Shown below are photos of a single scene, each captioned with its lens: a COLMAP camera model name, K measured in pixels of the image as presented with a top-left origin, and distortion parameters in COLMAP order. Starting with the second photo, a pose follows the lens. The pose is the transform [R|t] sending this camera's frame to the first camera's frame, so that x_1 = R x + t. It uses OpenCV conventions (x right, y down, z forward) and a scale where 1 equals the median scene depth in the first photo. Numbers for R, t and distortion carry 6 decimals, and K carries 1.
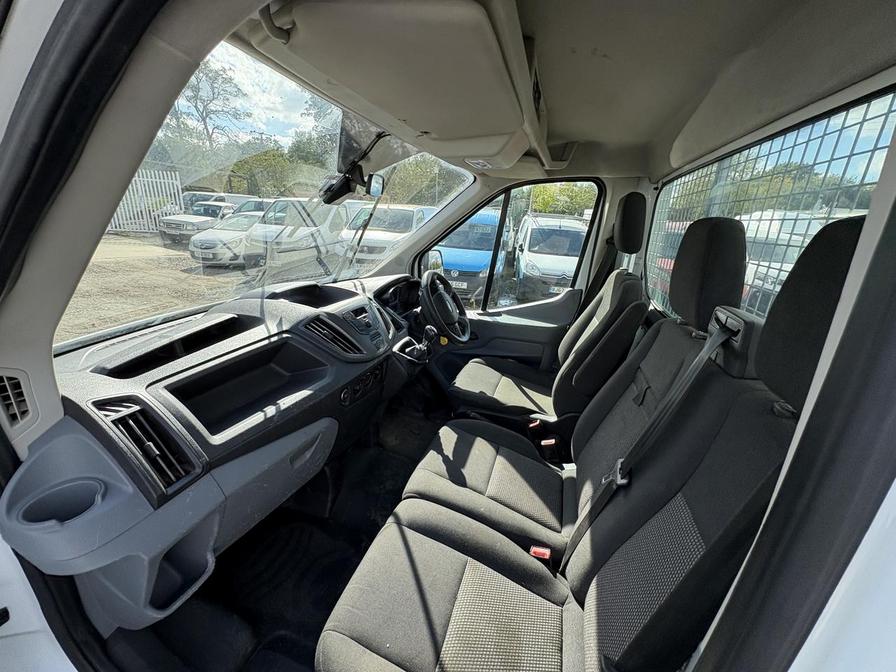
lens RADIAL K [[358.5, 0, 448.6], [0, 358.5, 337.3], [0, 0, 1]] dist [0.000885, 0.000120]
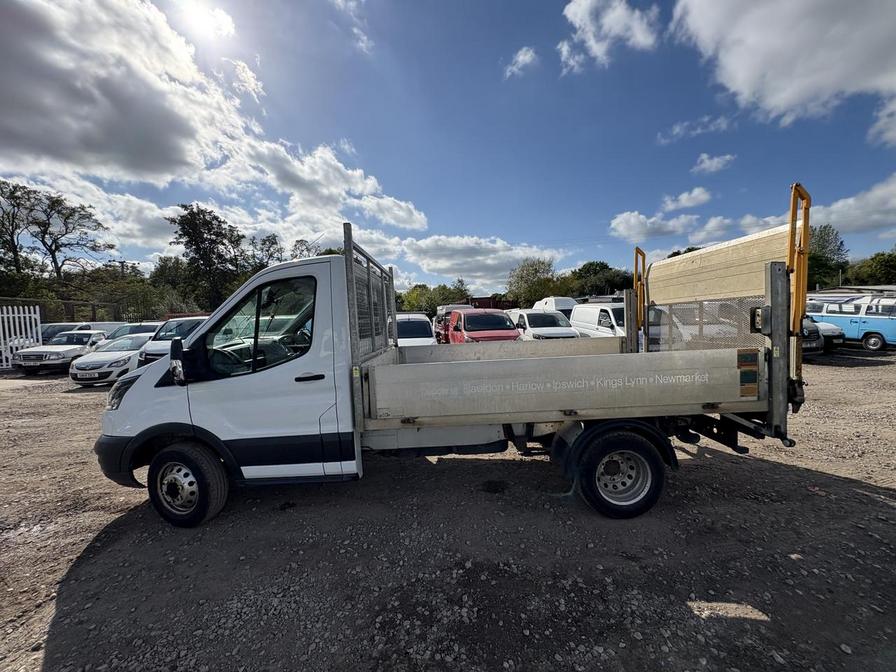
lens RADIAL K [[358.5, 0, 448.6], [0, 358.5, 337.3], [0, 0, 1]] dist [0.000885, 0.000120]
pose [[0.949243, -0.108311, 0.295308, 0.380536], [0.184241, 0.952390, -0.242918, 1.001013], [-0.254937, 0.284996, 0.924004, -2.525473]]
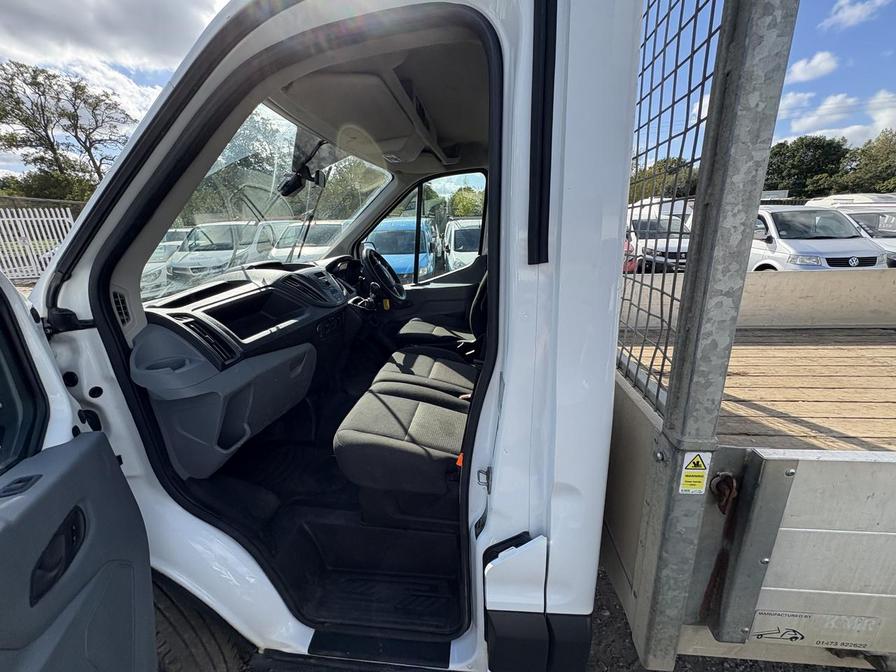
lens RADIAL K [[357.5, 0, 446.1], [0, 357.5, 338.0], [0, 0, 1]] dist [0.003629, 0.000568]
pose [[0.978794, -0.137324, 0.152000, -0.017884], [0.141678, 0.989747, -0.018140, 0.215842], [-0.147950, 0.039290, 0.988214, -0.324951]]
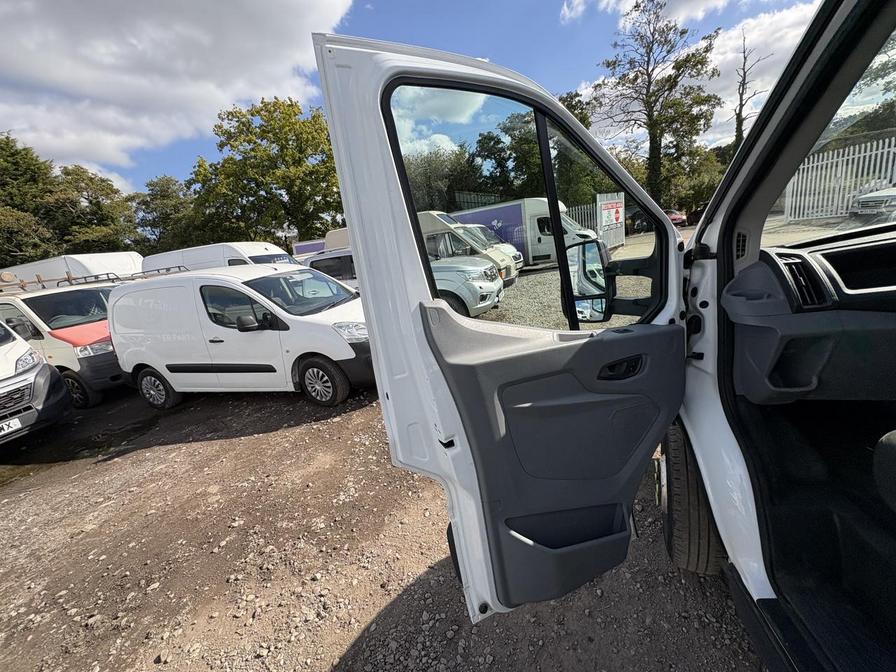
lens RADIAL K [[353.1, 0, 448.0], [0, 353.1, 336.0], [0, 0, 1]] dist [-0.001310, -0.000607]
pose [[0.080264, 0.180939, -0.980214, 0.298488], [-0.165800, 0.972110, 0.165867, 0.247998], [0.982888, 0.149206, 0.108026, -0.324528]]
